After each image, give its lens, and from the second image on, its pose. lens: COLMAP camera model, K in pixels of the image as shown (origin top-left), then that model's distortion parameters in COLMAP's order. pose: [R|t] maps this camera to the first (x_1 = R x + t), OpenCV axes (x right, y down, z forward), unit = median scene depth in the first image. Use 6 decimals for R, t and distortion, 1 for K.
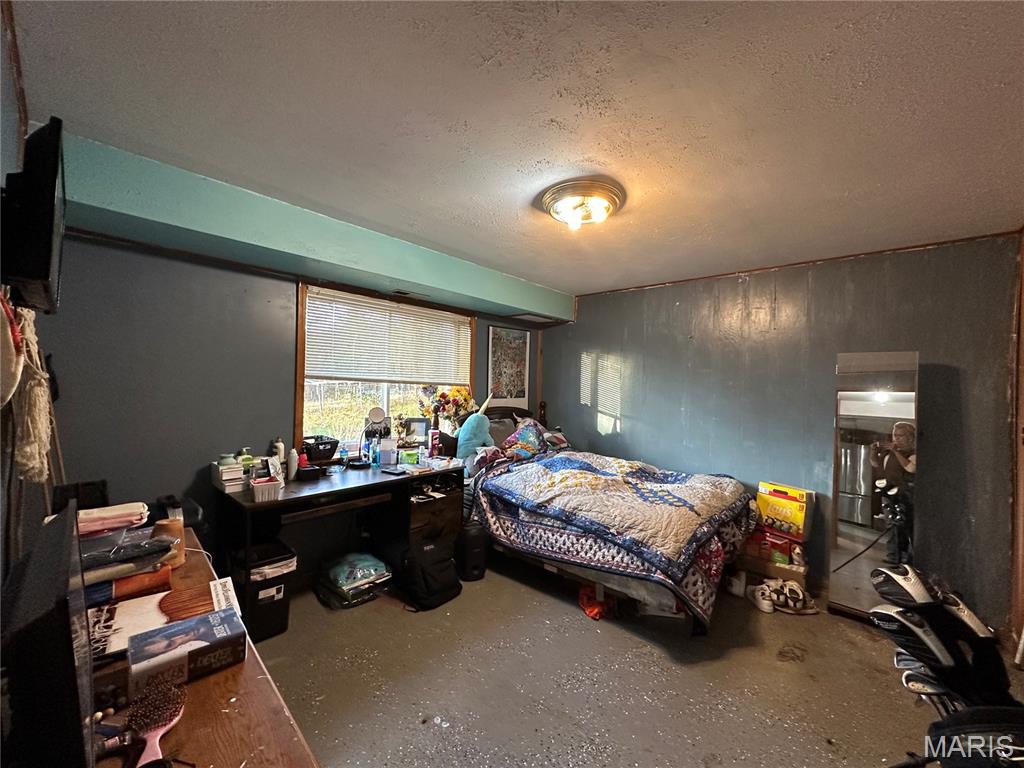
lens RADIAL K [[407.2, 0, 511.0], [0, 407.2, 385.1], [0, 0, 1]] dist [-0.004210, 0.000782]
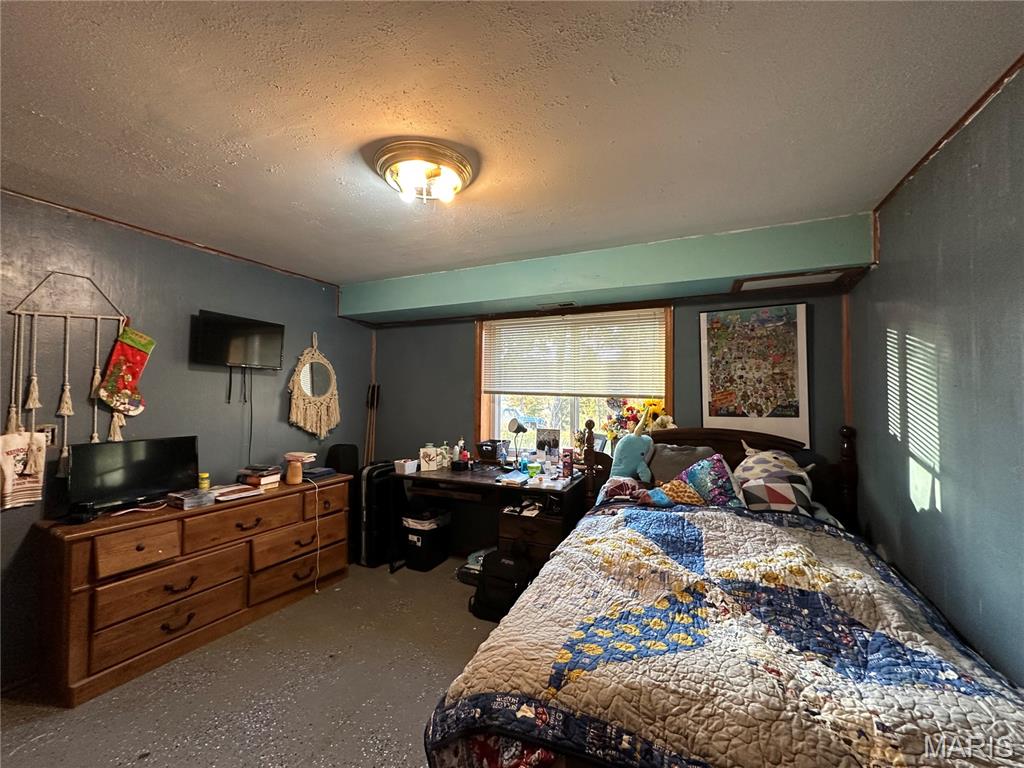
lens RADIAL K [[407.2, 0, 509.9], [0, 407.2, 384.7], [0, 0, 1]] dist [-0.004210, 0.000782]
pose [[0.299672, -0.041408, -0.953143, 0.559839], [0.004793, 0.999110, -0.041898, 0.007490], [0.954030, 0.007987, 0.299604, 0.518535]]
